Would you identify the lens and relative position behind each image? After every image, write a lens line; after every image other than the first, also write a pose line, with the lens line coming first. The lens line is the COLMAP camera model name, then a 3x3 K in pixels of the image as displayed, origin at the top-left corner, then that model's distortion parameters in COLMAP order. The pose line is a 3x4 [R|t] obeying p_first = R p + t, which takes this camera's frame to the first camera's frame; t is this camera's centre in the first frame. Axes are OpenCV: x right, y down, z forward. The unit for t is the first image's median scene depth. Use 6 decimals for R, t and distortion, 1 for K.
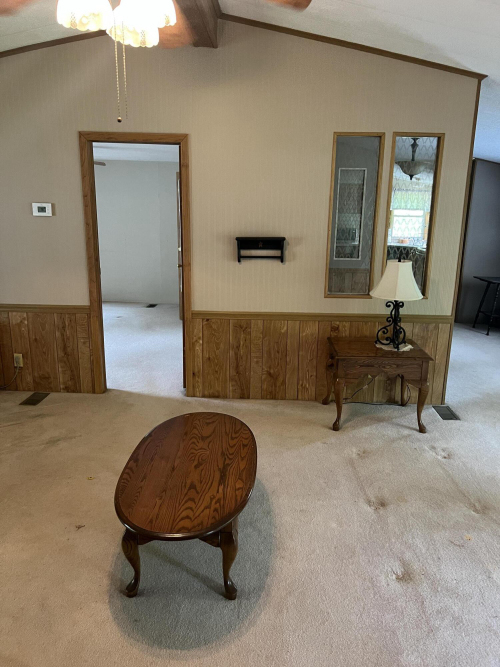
lens RADIAL K [[501.6, 0, 250.3], [0, 501.6, 334.1], [0, 0, 1]] dist [0.044149, -0.044967]
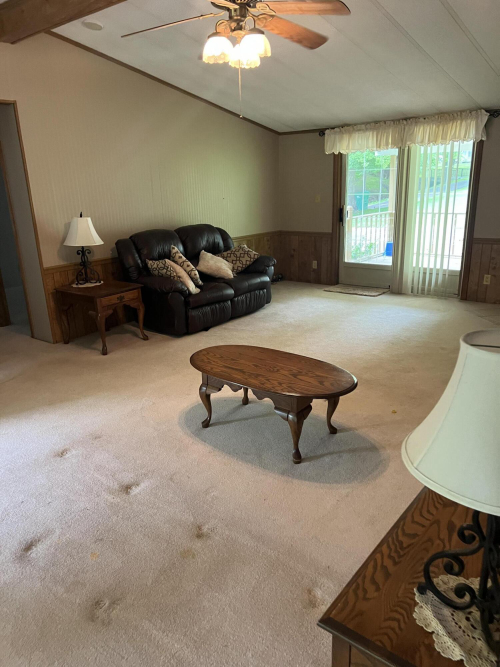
lens RADIAL K [[501.6, 0, 250.5], [0, 501.6, 334.4], [0, 0, 1]] dist [0.044149, -0.044967]
pose [[-0.604830, 0.239288, -0.759554, 0.939621], [-0.167540, 0.894207, 0.415120, -0.384782], [0.778531, 0.378333, -0.500753, 1.684391]]
